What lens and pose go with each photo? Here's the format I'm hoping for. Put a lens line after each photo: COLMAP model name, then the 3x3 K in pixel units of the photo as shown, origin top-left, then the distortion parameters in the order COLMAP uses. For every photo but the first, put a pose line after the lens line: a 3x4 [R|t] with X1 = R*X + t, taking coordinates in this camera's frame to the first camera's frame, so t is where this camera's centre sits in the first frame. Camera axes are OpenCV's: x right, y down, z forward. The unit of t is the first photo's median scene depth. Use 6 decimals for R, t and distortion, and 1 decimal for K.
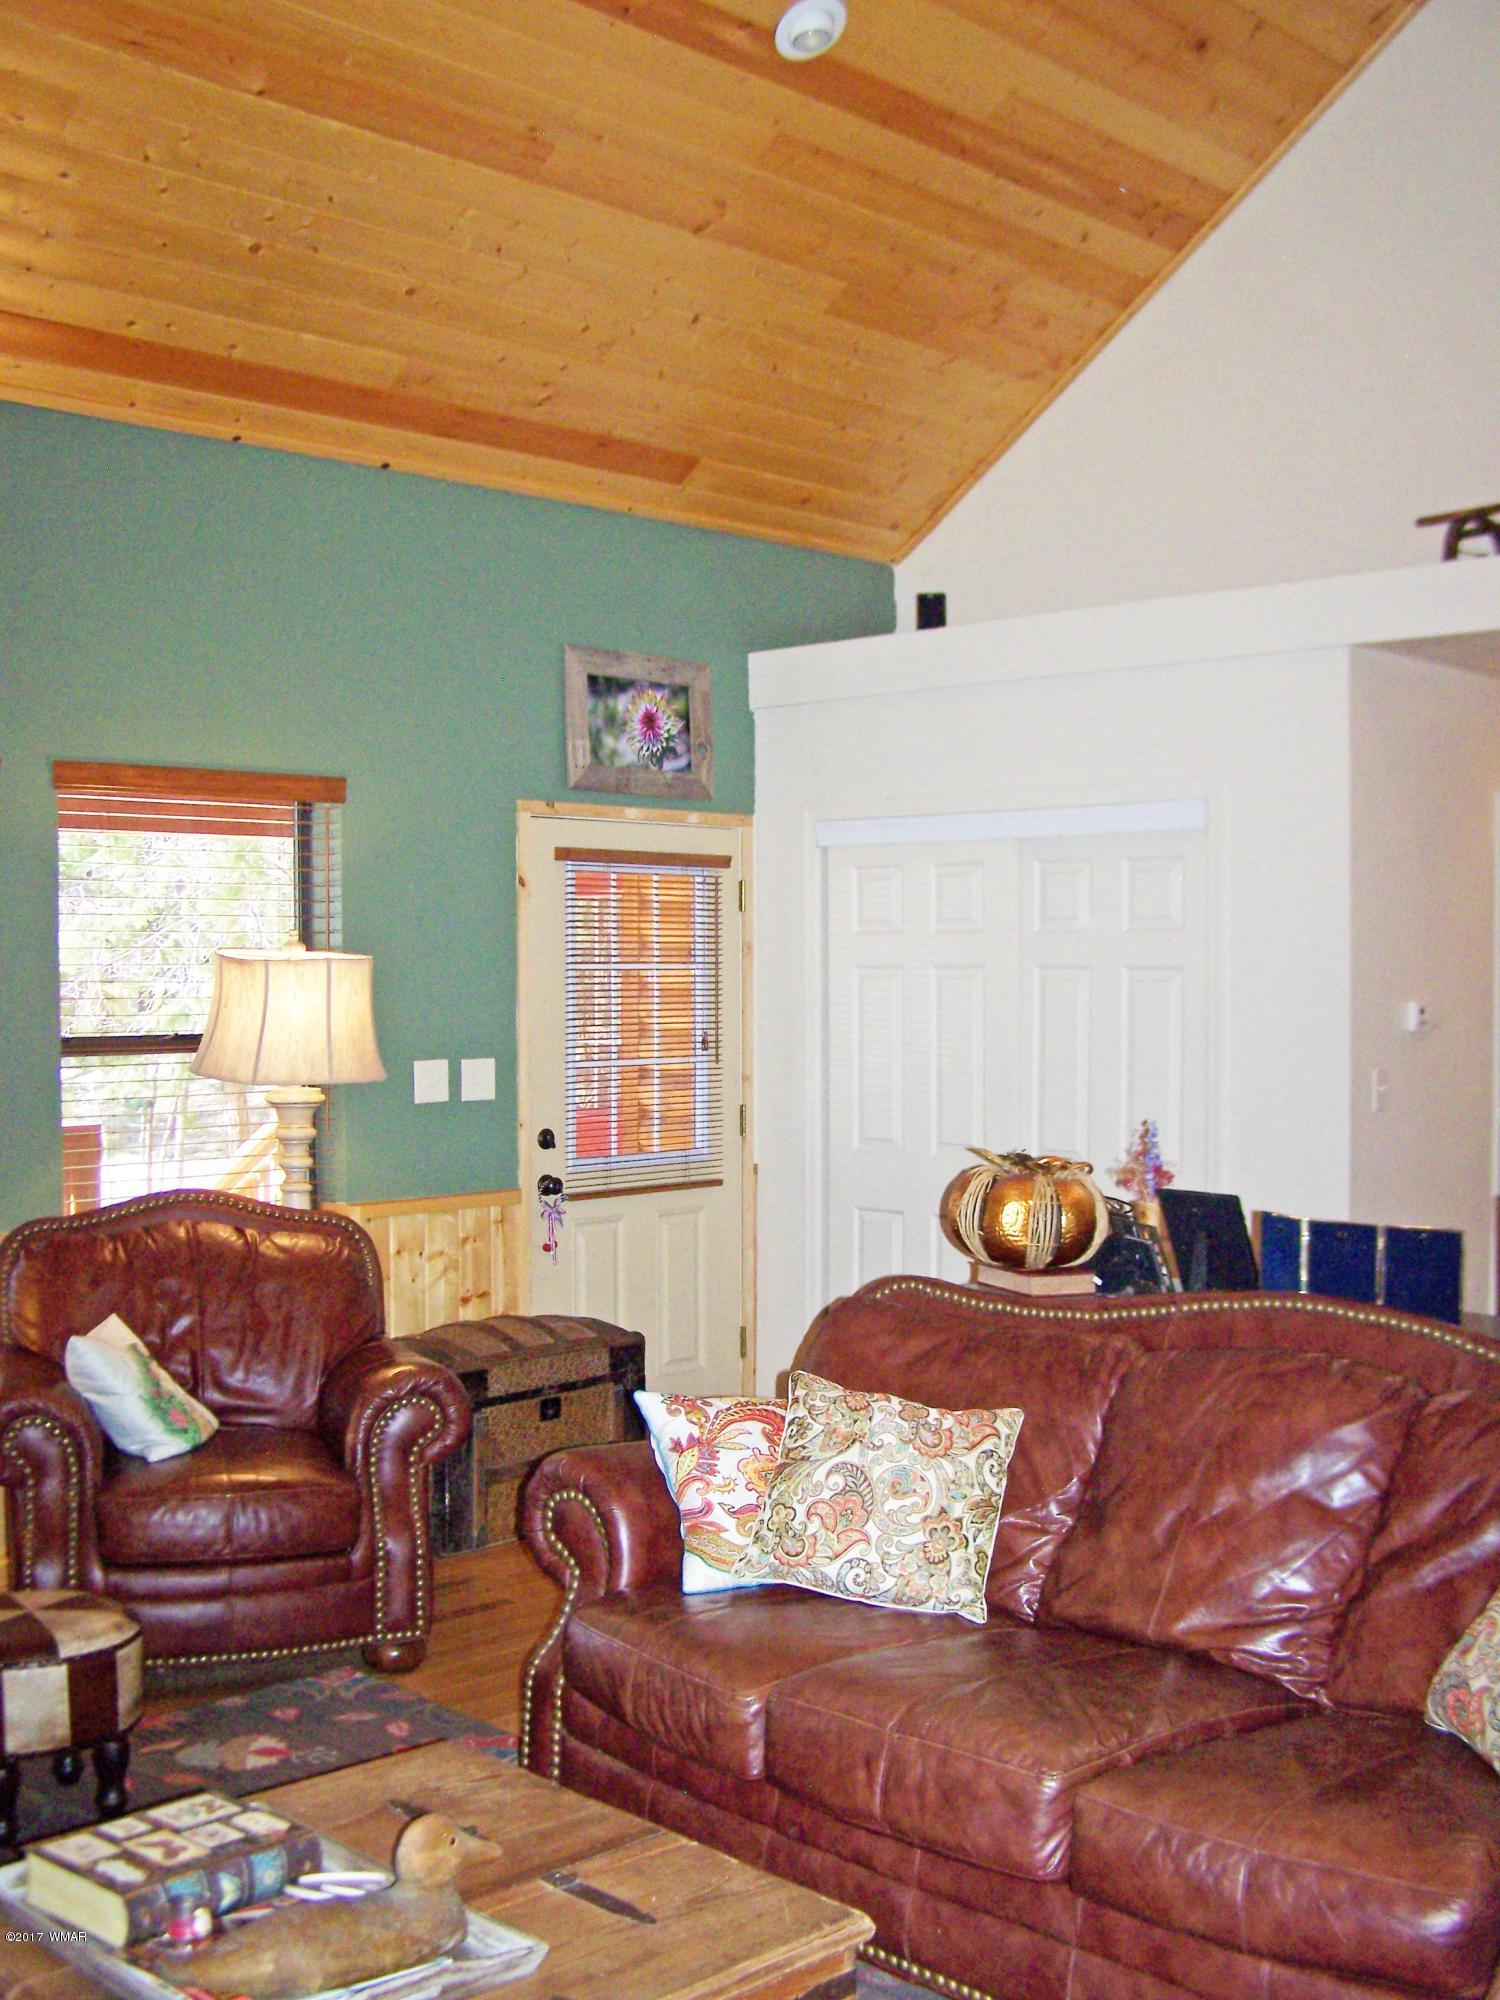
lens RADIAL K [[2232.3, 0, 750.0], [0, 2232.3, 1000.0], [0, 0, 1]] dist [-0.205080, 0.318577]
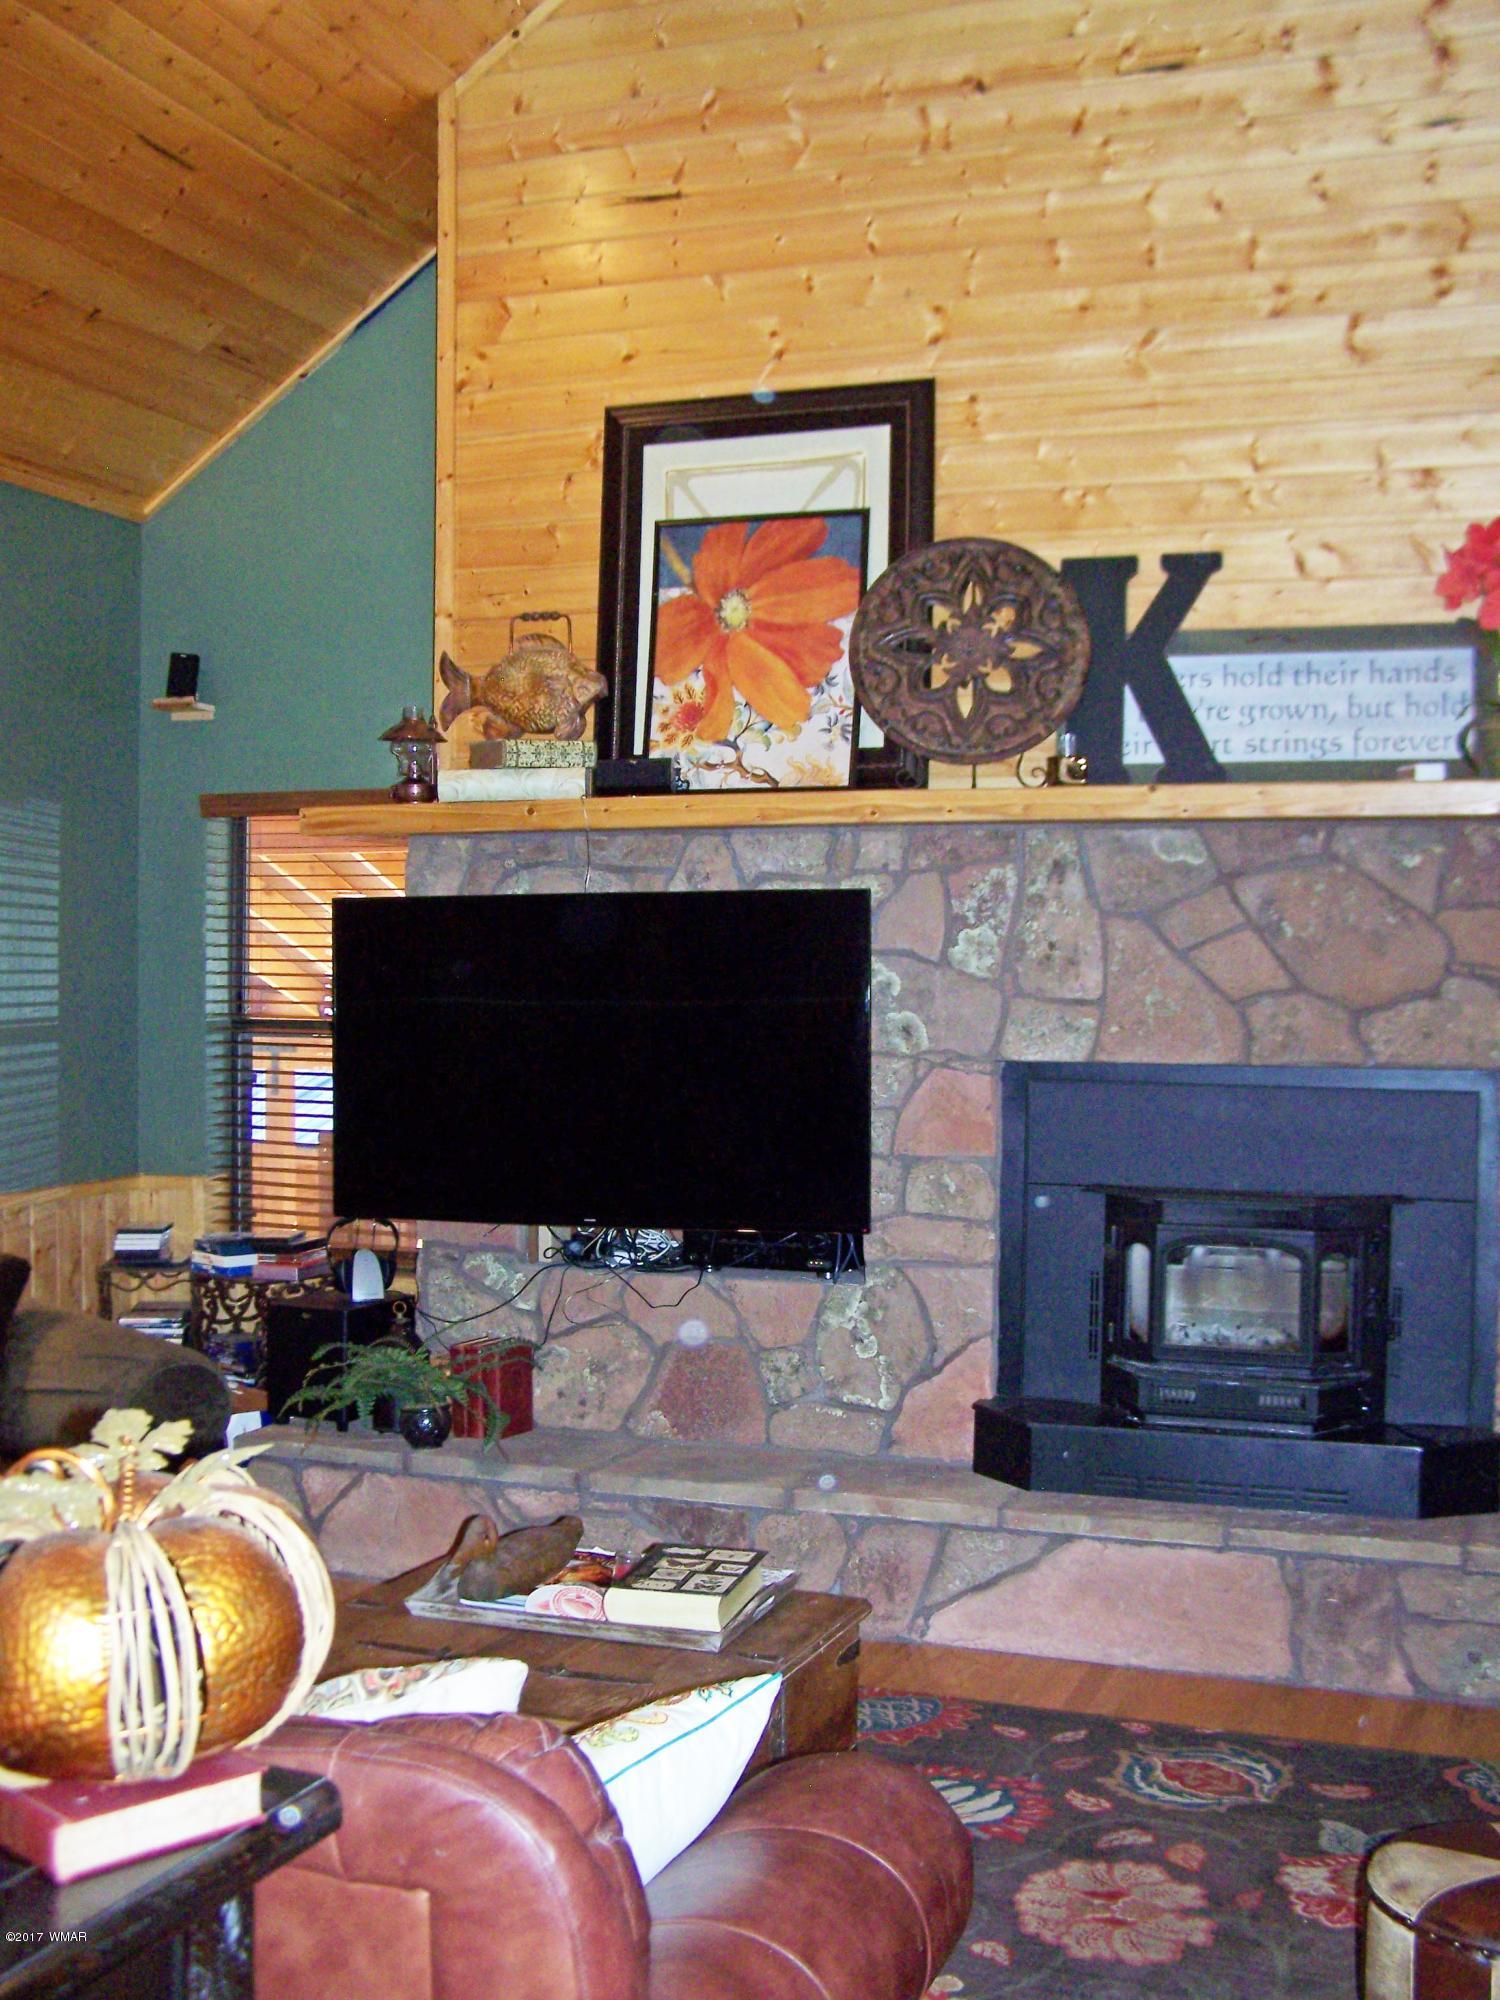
lens RADIAL K [[2232.3, 0, 750.0], [0, 2232.3, 1000.0], [0, 0, 1]] dist [-0.205080, 0.318577]
pose [[-0.906186, -0.000182, -0.422879, 0.314995], [-0.014847, 0.999397, 0.031385, -0.036777], [0.422618, 0.034719, -0.905643, 2.317543]]
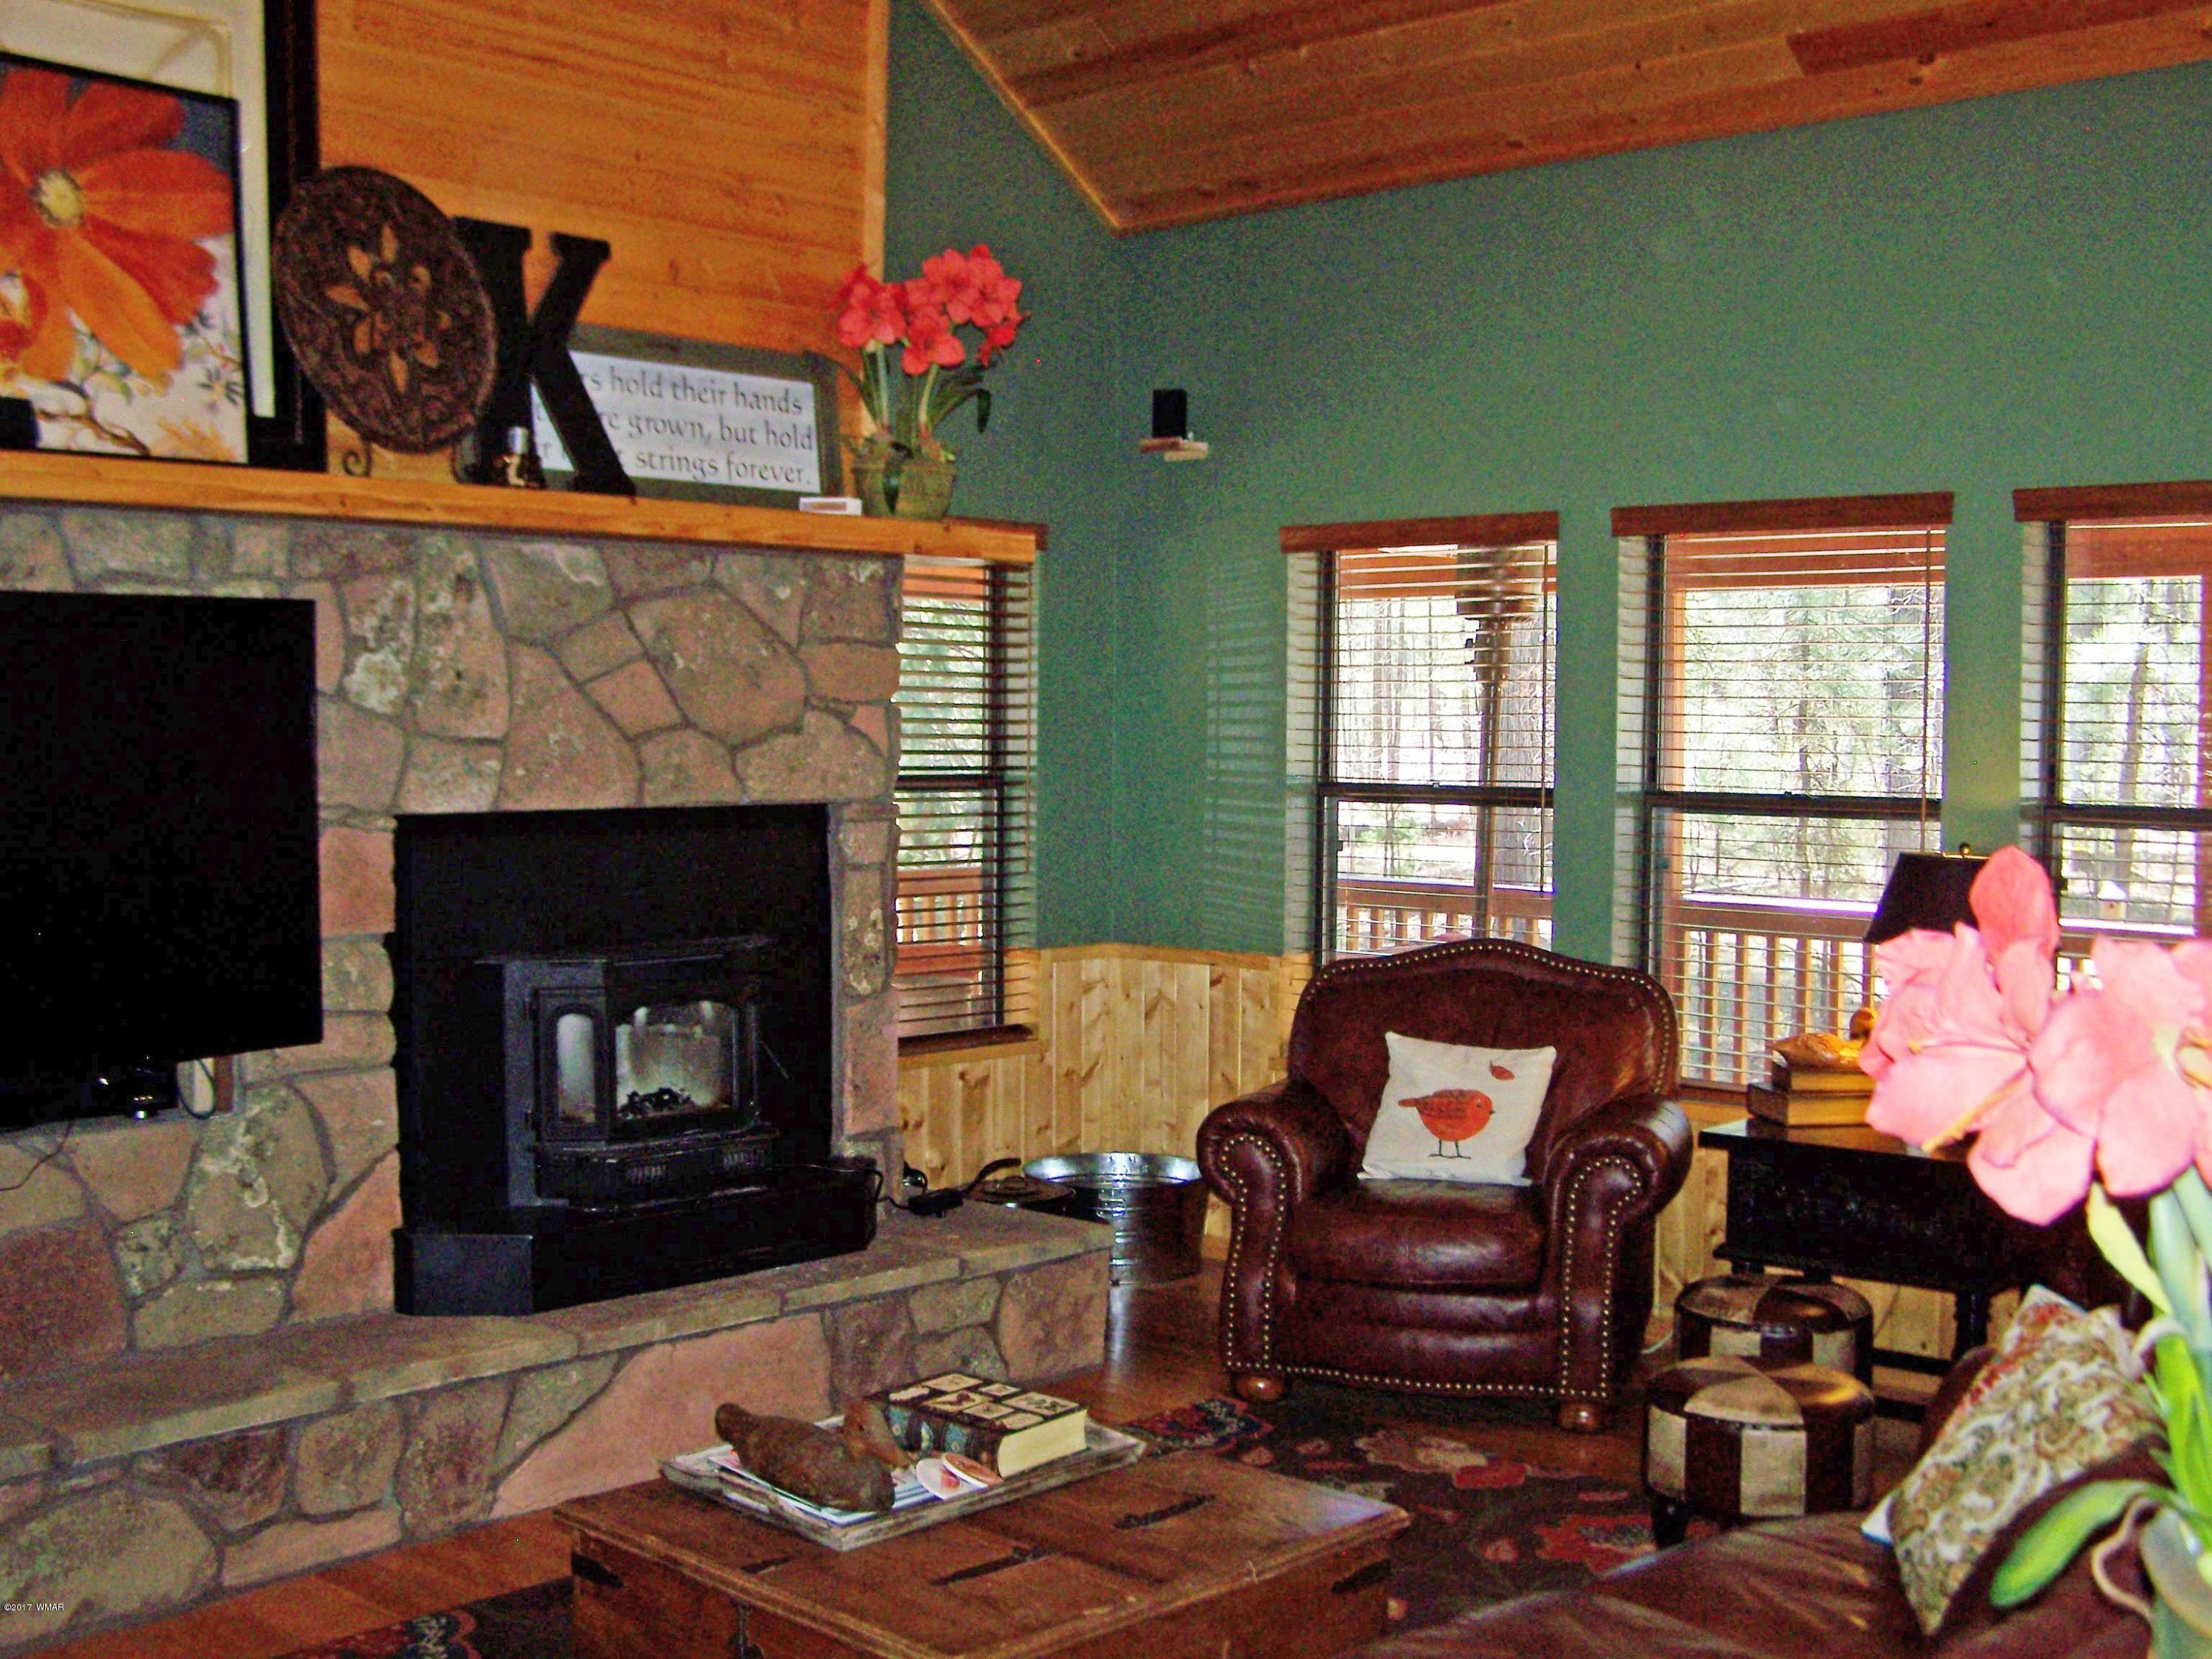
lens RADIAL K [[2469.0, 0, 1073.0], [0, 2469.0, 819.5], [0, 0, 1]] dist [-0.205080, 0.318577]
pose [[0.037029, 0.039336, -0.998540, 1.107116], [-0.024465, 0.998961, 0.038446, 0.000597], [0.999015, 0.023006, 0.037953, 0.987575]]
